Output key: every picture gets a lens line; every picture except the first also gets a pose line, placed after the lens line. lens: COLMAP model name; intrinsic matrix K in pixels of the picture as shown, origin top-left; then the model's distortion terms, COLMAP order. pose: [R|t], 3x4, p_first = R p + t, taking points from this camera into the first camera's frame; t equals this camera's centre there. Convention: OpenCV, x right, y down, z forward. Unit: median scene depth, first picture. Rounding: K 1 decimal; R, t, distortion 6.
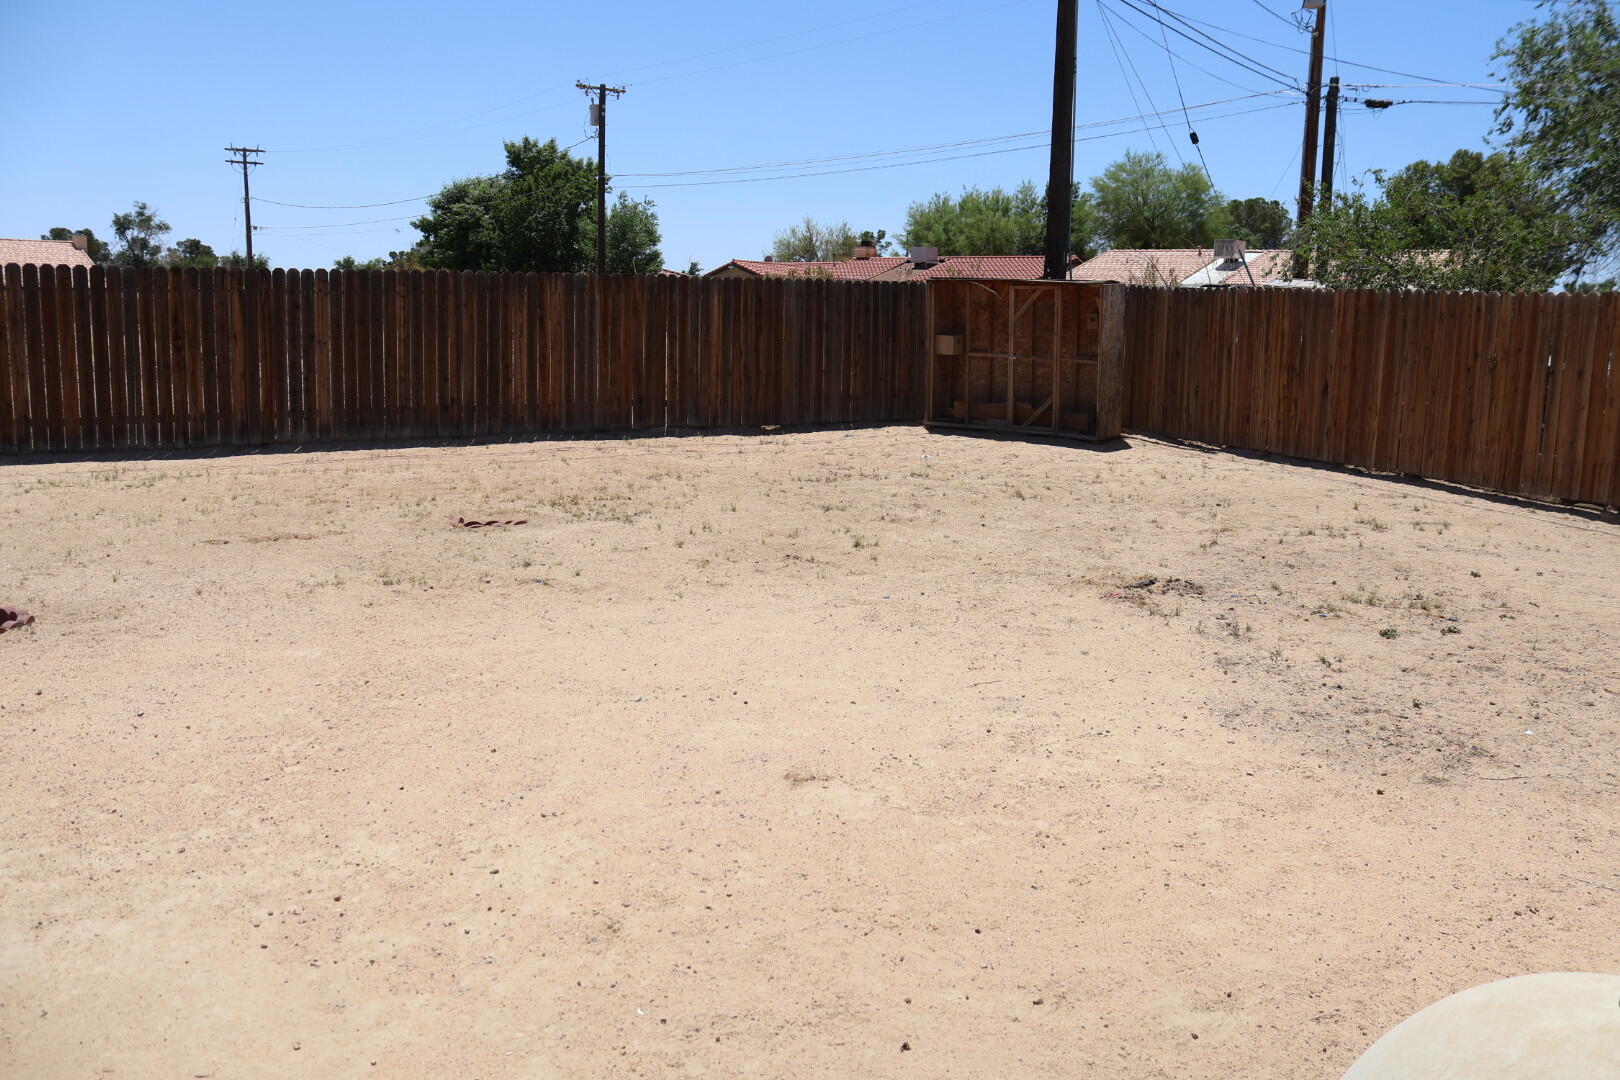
lens RADIAL K [[1320.8, 0, 791.0], [0, 1320.8, 538.0], [0, 0, 1]] dist [-0.164431, 0.162362]
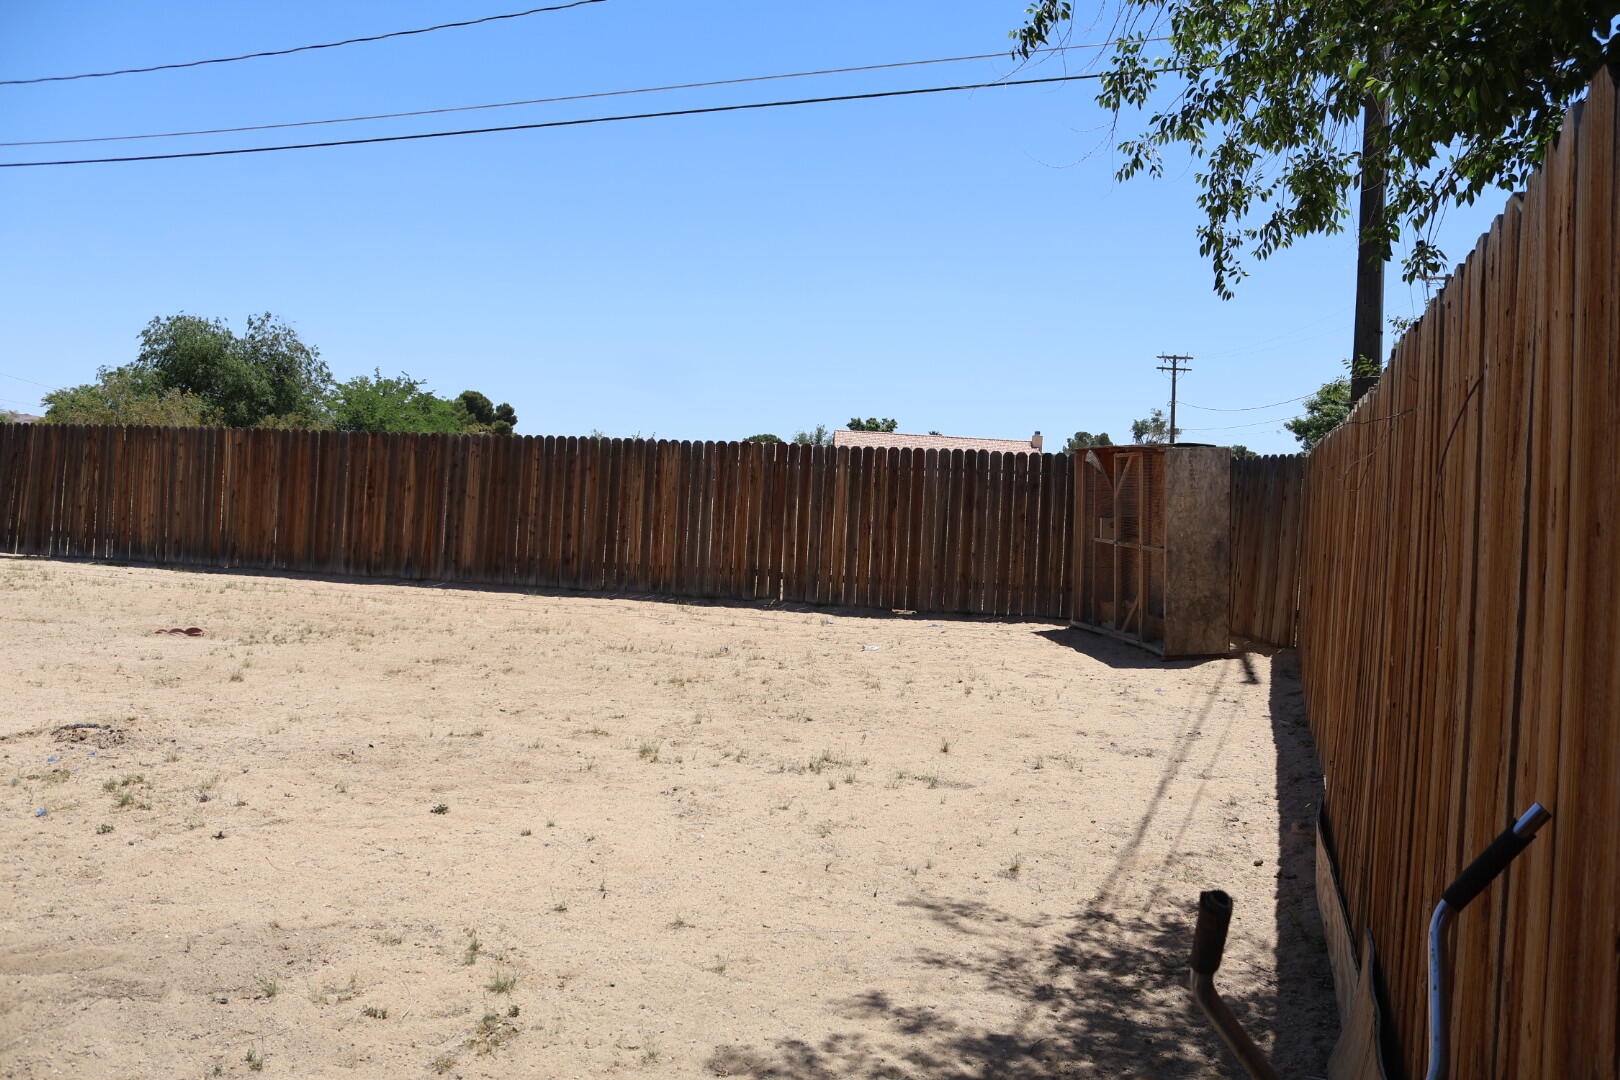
lens RADIAL K [[1320.8, 0, 791.0], [0, 1320.8, 538.0], [0, 0, 1]] dist [-0.164431, 0.162362]
pose [[0.740027, 0.040420, -0.671361, 0.593824], [-0.145024, 0.984301, -0.100595, -0.034734], [0.656755, 0.171806, 0.734272, 0.304002]]
